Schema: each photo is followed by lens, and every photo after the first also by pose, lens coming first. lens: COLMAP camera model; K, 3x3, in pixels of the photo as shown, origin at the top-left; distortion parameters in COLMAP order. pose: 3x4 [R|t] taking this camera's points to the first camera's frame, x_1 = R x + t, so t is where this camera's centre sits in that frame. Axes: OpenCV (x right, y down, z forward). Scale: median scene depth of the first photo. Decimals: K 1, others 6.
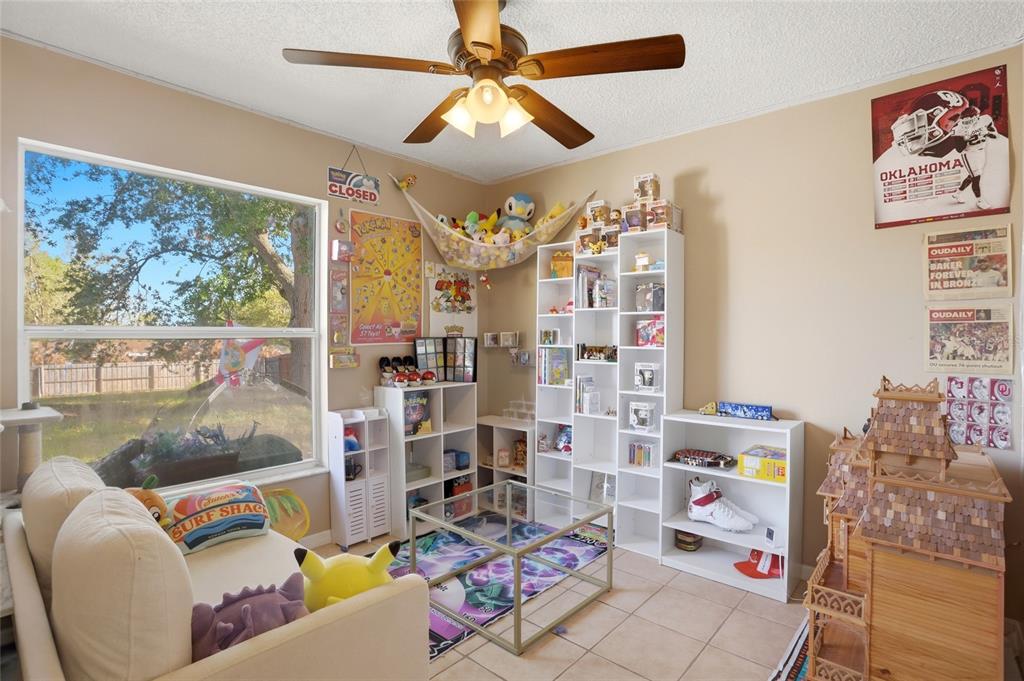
lens RADIAL K [[497.6, 0, 514.4], [0, 497.6, 333.0], [0, 0, 1]] dist [-0.078464, 0.038097]
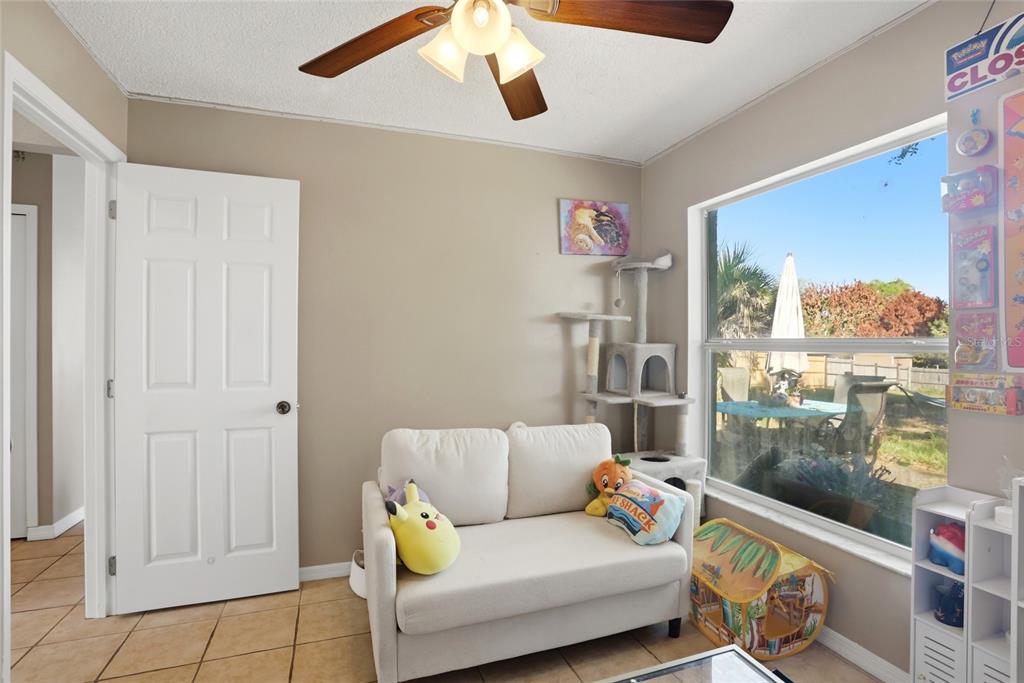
lens RADIAL K [[497.6, 0, 514.4], [0, 497.6, 334.0], [0, 0, 1]] dist [-0.078464, 0.038097]
pose [[-0.471586, -0.008234, -0.881782, 0.328690], [0.006551, 0.999896, -0.012841, -0.009536], [0.881796, -0.011832, -0.471483, 0.793759]]
